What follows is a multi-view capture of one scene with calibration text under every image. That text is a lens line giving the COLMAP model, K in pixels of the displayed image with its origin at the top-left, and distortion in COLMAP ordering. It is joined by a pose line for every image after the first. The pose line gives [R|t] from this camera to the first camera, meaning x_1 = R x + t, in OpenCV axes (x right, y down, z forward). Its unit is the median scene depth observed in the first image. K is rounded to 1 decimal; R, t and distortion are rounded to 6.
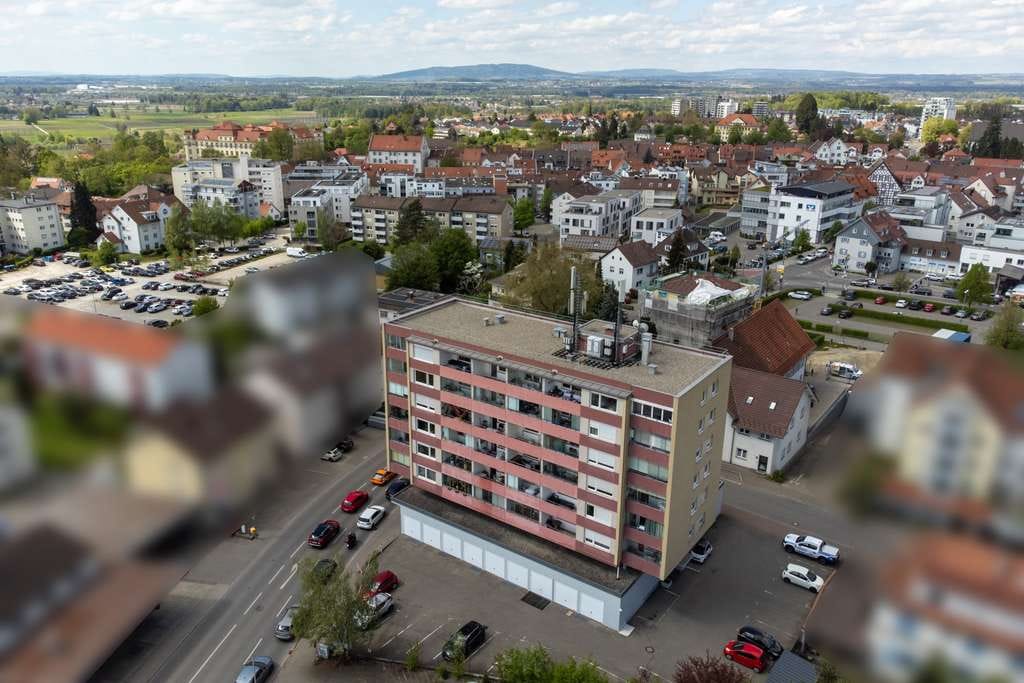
lens RADIAL K [[761.0, 0, 513.7], [0, 761.0, 339.5], [0, 0, 1]] dist [0.028902, 0.001390]
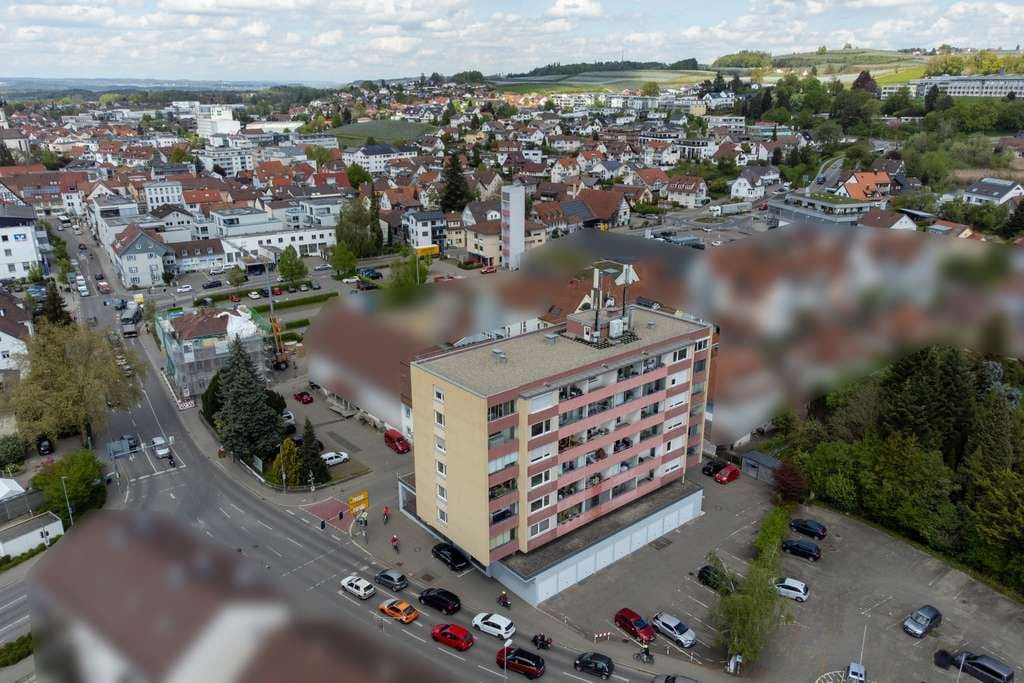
lens RADIAL K [[761.0, 0, 512.5], [0, 761.0, 342.8], [0, 0, 1]] dist [0.028902, 0.001390]
pose [[0.265321, -0.322928, 0.908472, -0.957672], [0.319989, 0.918329, 0.232978, -0.279901], [-0.909512, 0.228887, 0.346986, 0.687447]]
